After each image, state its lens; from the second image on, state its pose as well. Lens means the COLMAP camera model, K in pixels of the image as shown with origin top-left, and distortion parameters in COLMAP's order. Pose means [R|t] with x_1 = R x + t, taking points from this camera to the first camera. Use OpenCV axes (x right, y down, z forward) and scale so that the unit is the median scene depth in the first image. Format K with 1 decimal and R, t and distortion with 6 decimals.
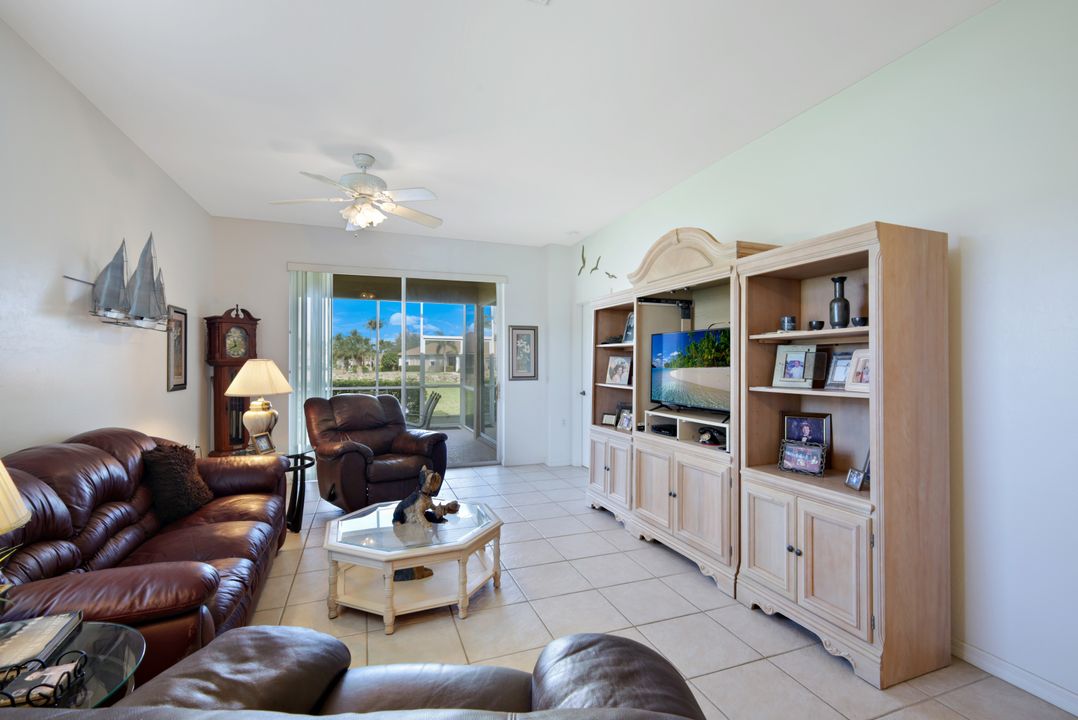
lens RADIAL K [[477.0, 0, 541.9], [0, 477.0, 359.1], [0, 0, 1]] dist [0.002943, -0.002143]
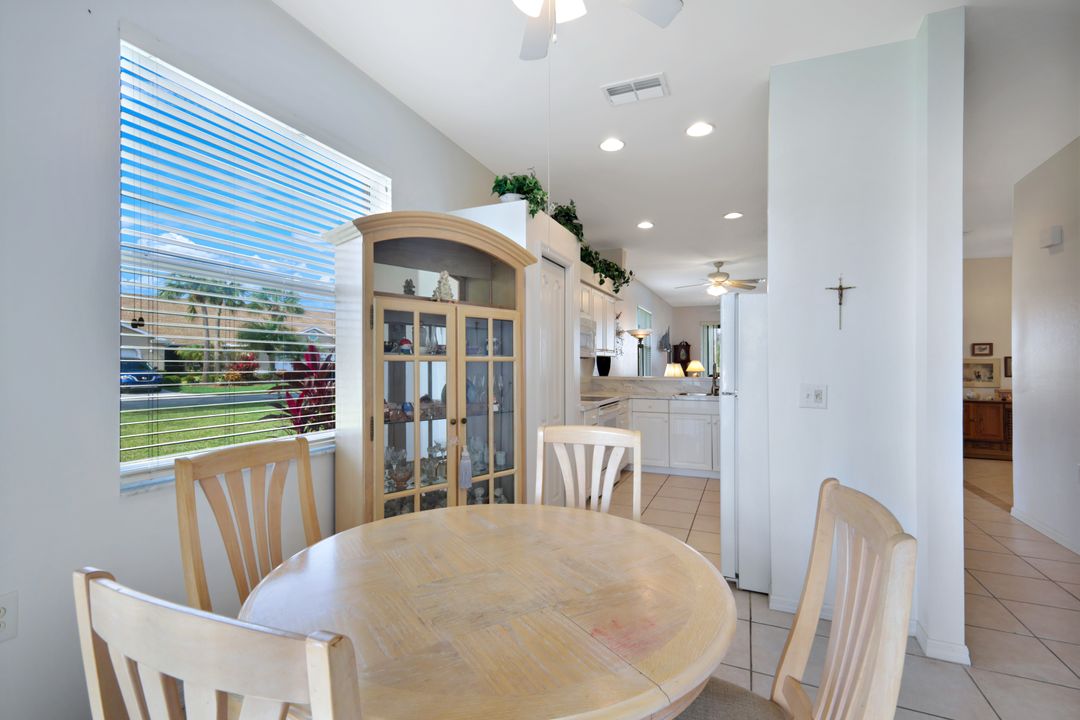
lens RADIAL K [[477.9, 0, 545.2], [0, 477.9, 352.9], [0, 0, 1]] dist [0.002943, -0.002143]
pose [[0.728168, -0.007687, -0.685355, 0.655688], [-0.002035, 0.999908, -0.013377, -0.005240], [0.685395, 0.011136, 0.728086, -1.524521]]
